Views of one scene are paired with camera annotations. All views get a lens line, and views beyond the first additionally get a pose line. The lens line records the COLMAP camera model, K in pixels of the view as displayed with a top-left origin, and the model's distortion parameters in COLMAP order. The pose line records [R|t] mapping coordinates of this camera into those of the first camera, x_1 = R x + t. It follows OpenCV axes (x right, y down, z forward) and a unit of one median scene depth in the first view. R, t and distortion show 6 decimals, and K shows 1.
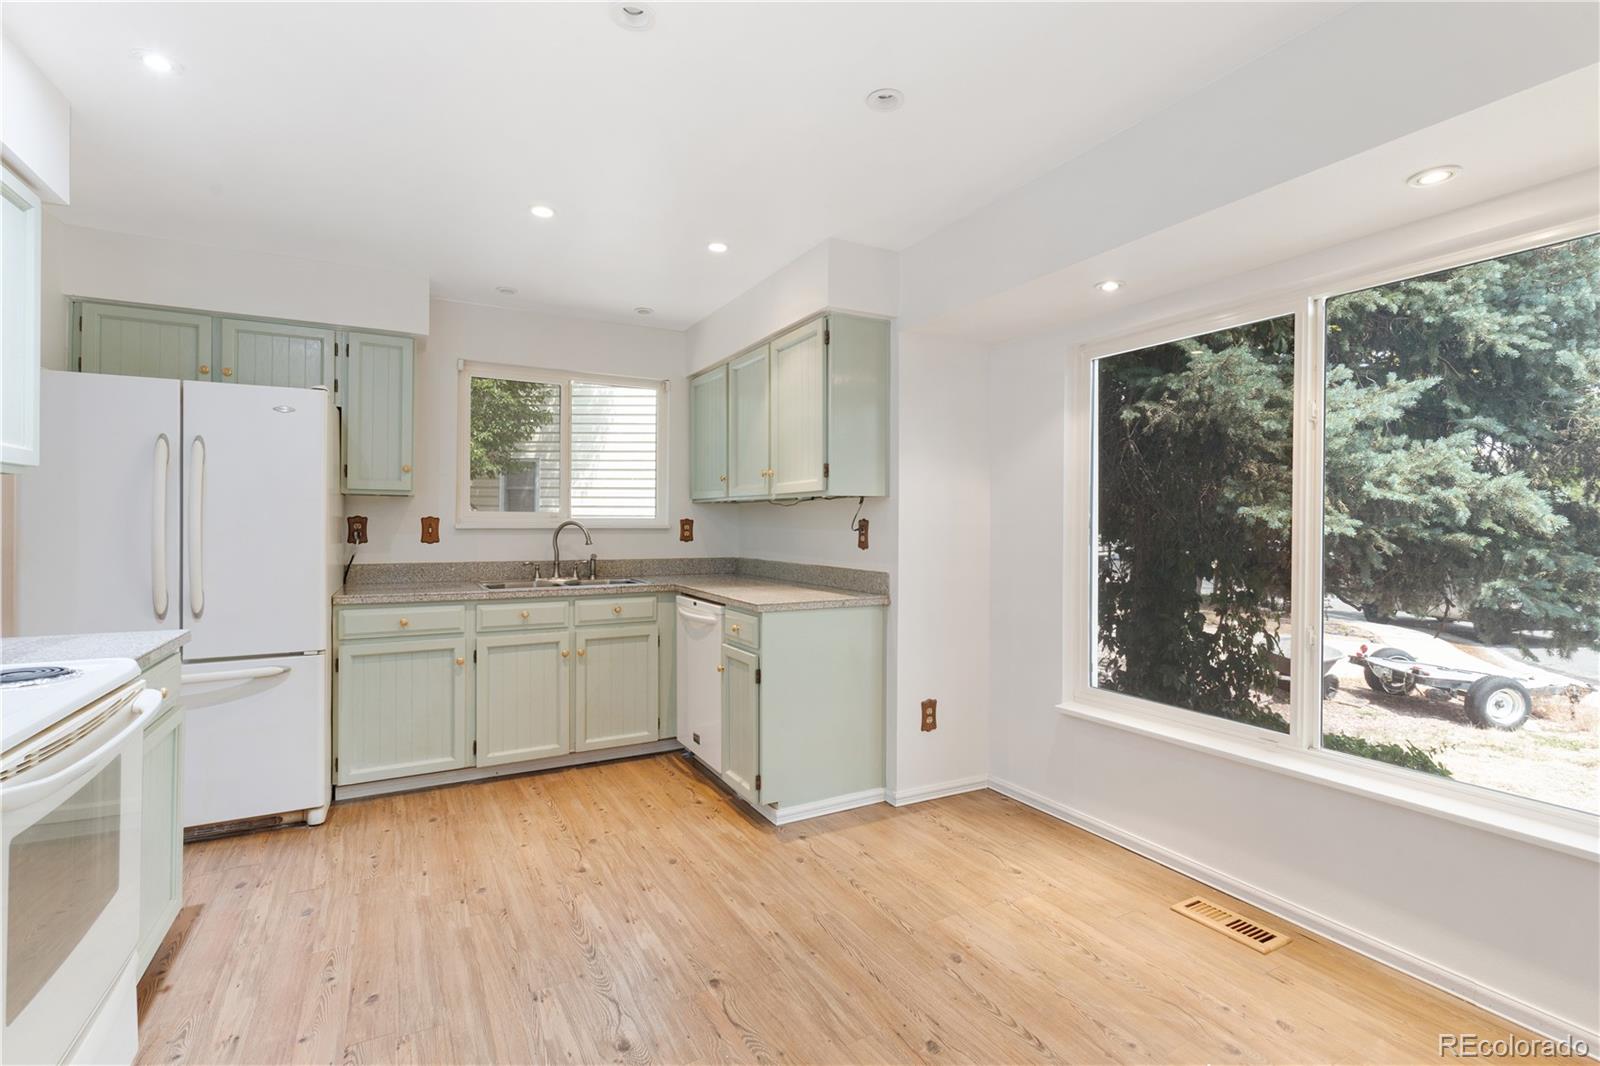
lens RADIAL K [[737.6, 0, 803.6], [0, 737.6, 532.3], [0, 0, 1]] dist [0.003980, -0.000069]
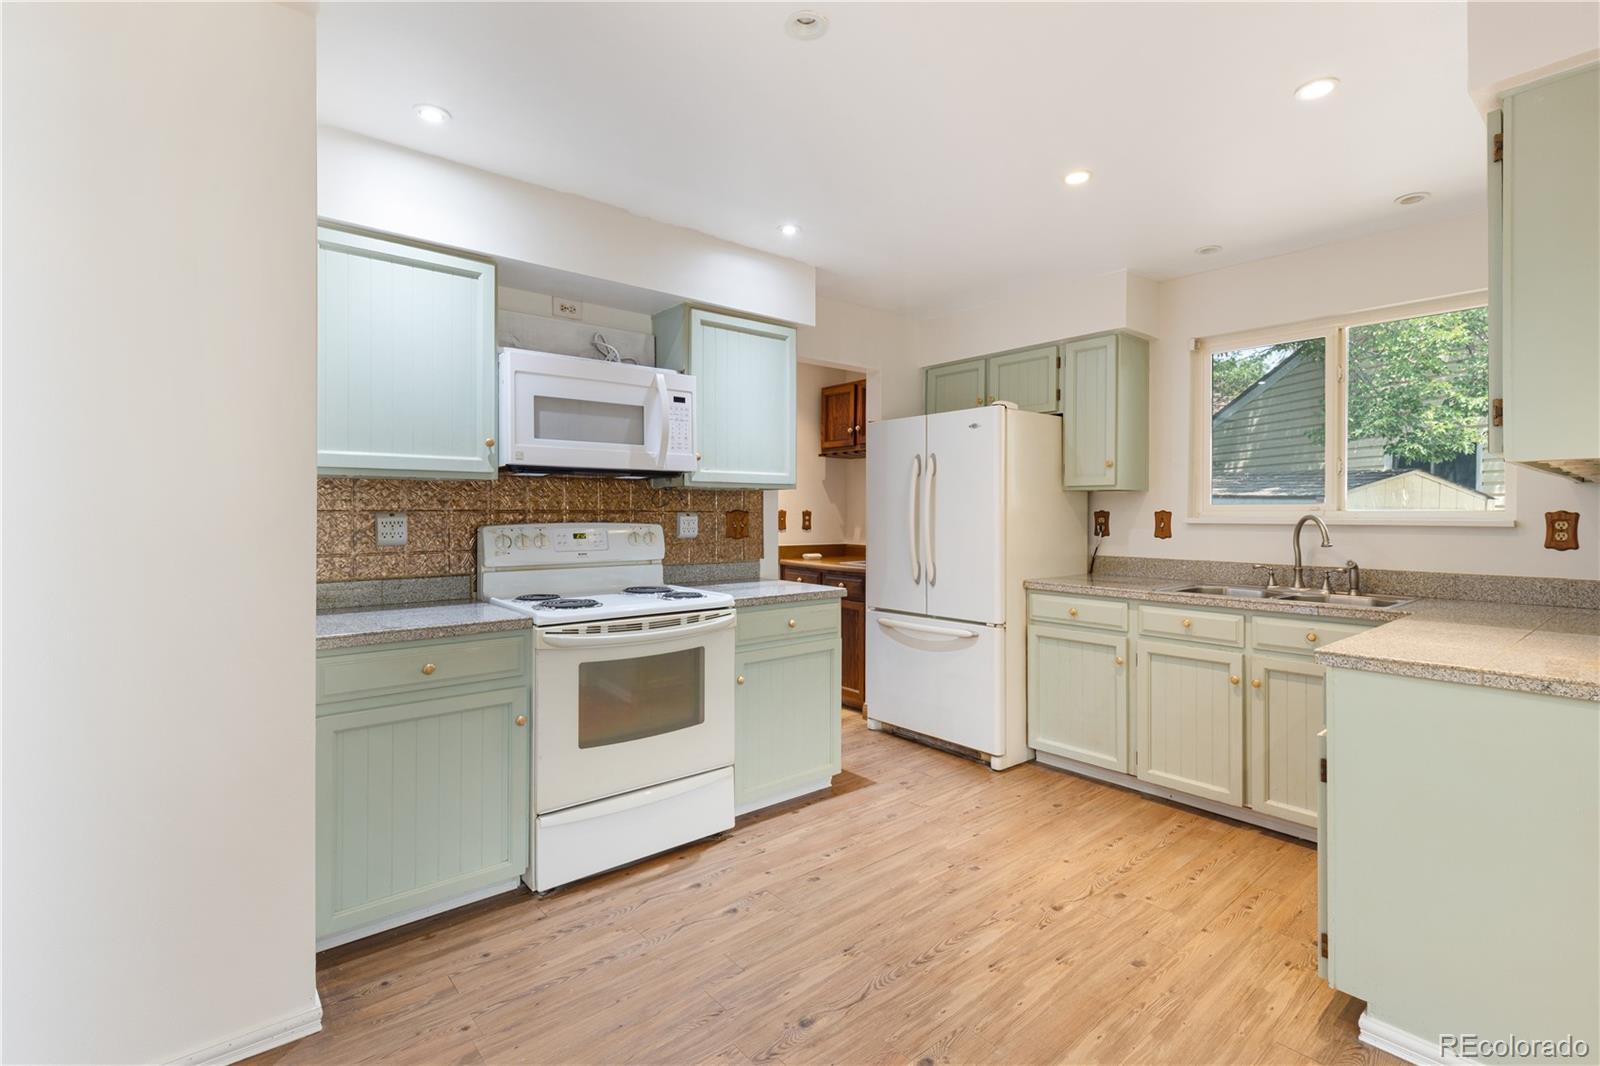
lens RADIAL K [[741.1, 0, 811.4], [0, 741.1, 523.2], [0, 0, 1]] dist [0.001704, -0.000153]
pose [[0.203501, 0.008037, -0.979042, 0.404547], [-0.015308, 0.999870, 0.005026, -0.003284], [0.978955, 0.013965, 0.203597, 0.417270]]
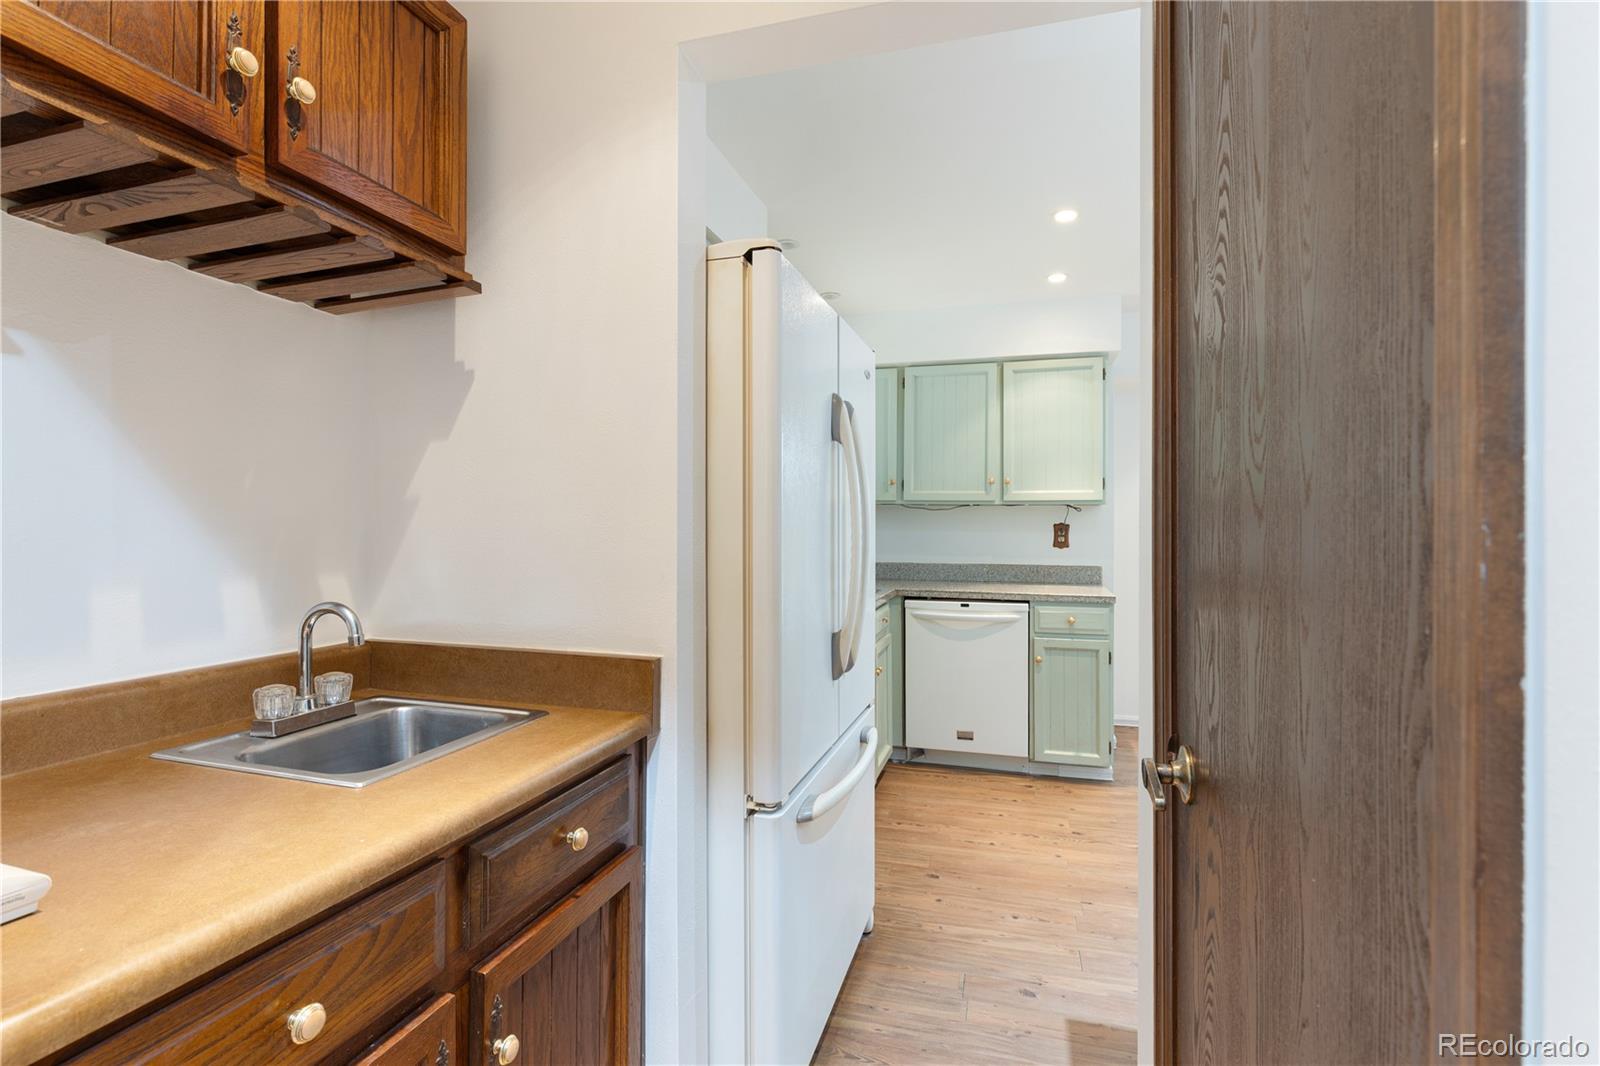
lens RADIAL K [[737.6, 0, 803.6], [0, 737.6, 532.3], [0, 0, 1]] dist [0.003980, -0.000069]
pose [[0.706114, -0.007084, 0.708062, -1.120805], [0.009214, 0.999957, 0.000815, -0.007722], [-0.708038, 0.005949, 0.706149, 0.467630]]
